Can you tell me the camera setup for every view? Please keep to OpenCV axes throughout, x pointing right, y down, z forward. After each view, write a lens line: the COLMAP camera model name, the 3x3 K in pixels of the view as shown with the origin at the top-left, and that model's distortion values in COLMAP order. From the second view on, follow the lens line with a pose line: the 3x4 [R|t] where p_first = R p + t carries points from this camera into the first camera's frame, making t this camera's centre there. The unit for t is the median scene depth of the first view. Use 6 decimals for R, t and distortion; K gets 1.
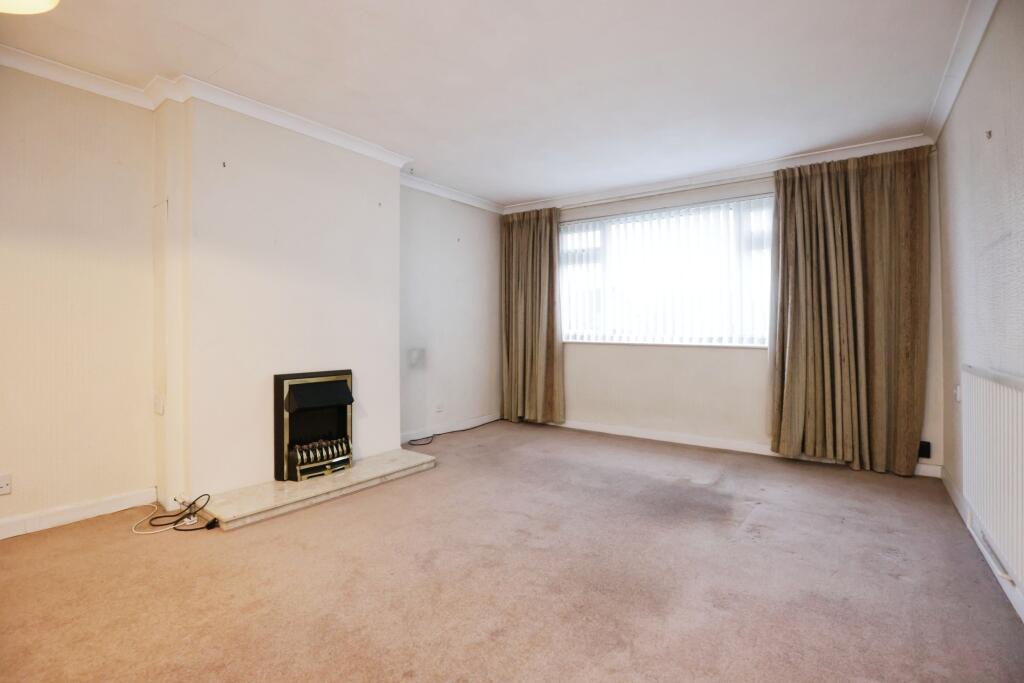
lens RADIAL K [[480.3, 0, 512.5], [0, 480.3, 328.7], [0, 0, 1]] dist [-0.003025, -0.000171]
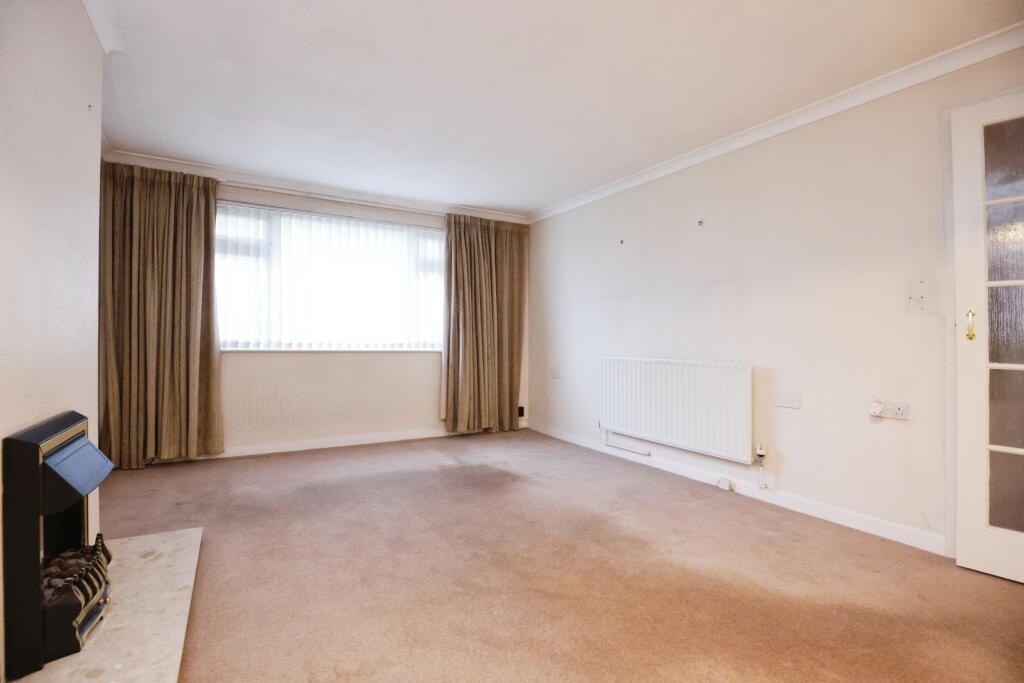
lens RADIAL K [[475.1, 0, 512.0], [0, 475.1, 341.5], [0, 0, 1]] dist [-0.035558, 0.000232]
pose [[0.406980, -0.001223, 0.913436, -0.542506], [-0.006878, 0.999967, 0.004404, 0.007248], [-0.913411, -0.008075, 0.406958, 0.330714]]
